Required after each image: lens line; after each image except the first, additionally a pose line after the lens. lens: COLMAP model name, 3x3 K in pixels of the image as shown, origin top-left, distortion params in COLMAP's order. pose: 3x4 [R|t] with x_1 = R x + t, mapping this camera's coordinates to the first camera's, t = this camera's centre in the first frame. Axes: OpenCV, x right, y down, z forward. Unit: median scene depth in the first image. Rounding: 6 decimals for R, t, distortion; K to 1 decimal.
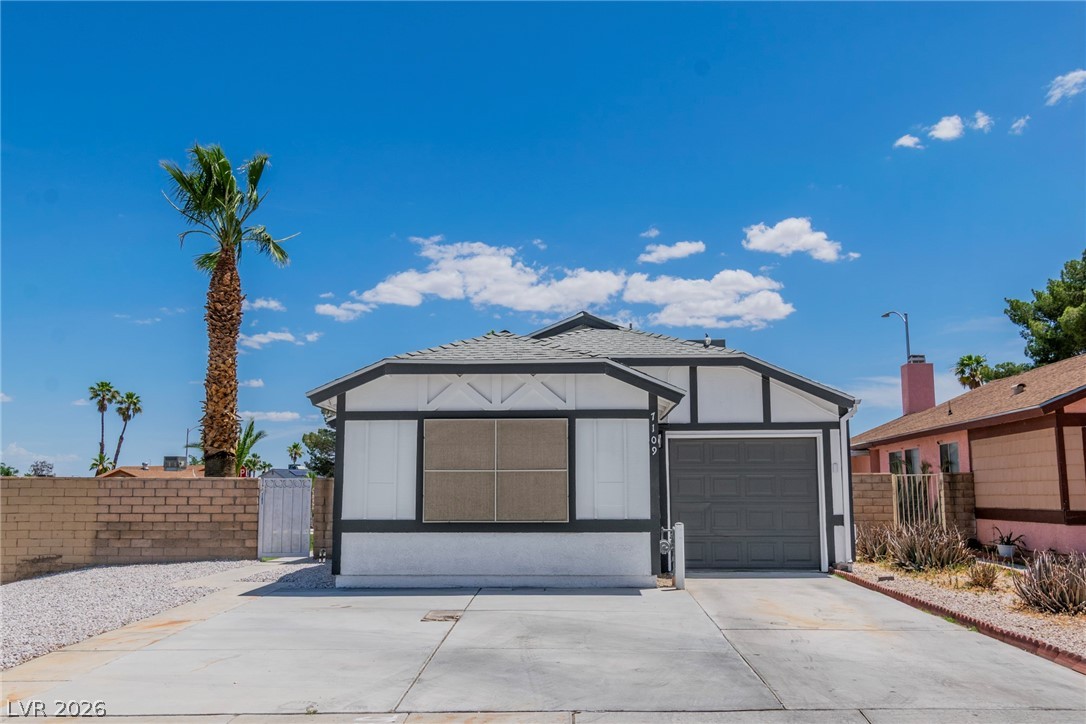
lens RADIAL K [[894.2, 0, 543.0], [0, 894.2, 362.0], [0, 0, 1]] dist [0.005186, -0.001769]
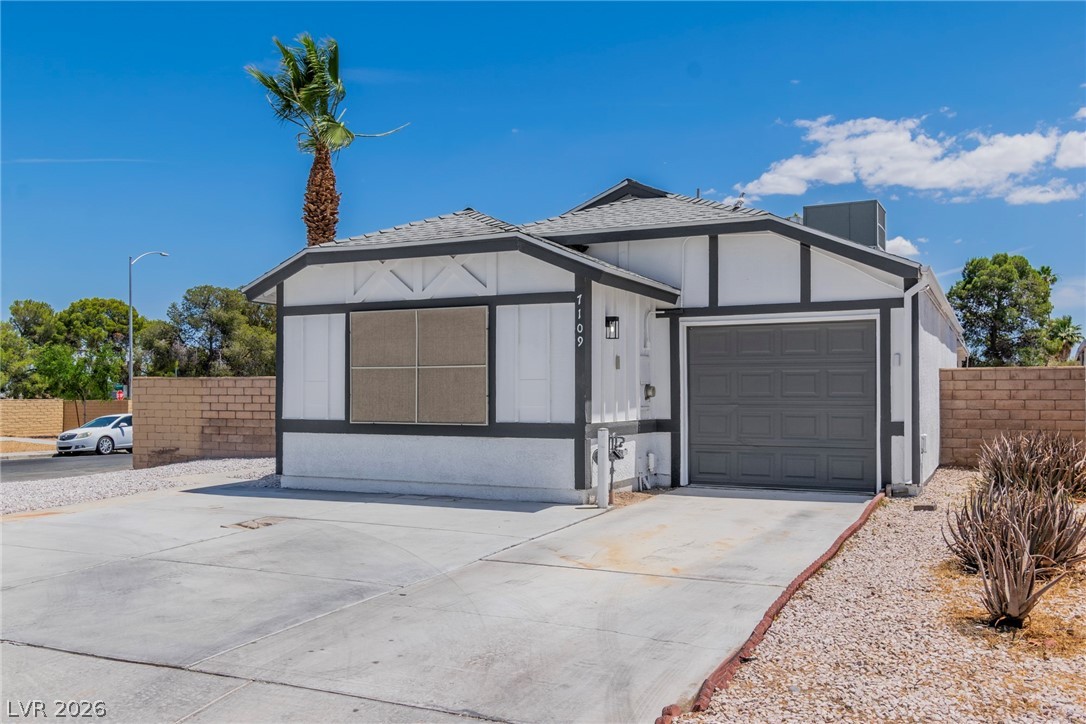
lens RADIAL K [[924.9, 0, 543.0], [0, 924.9, 362.0], [0, 0, 1]] dist [0.004547, 0.003023]
pose [[0.917112, -0.011456, -0.398465, 0.420443], [0.055783, 0.993440, 0.099829, 0.030739], [0.394707, -0.113782, 0.911735, 0.204691]]
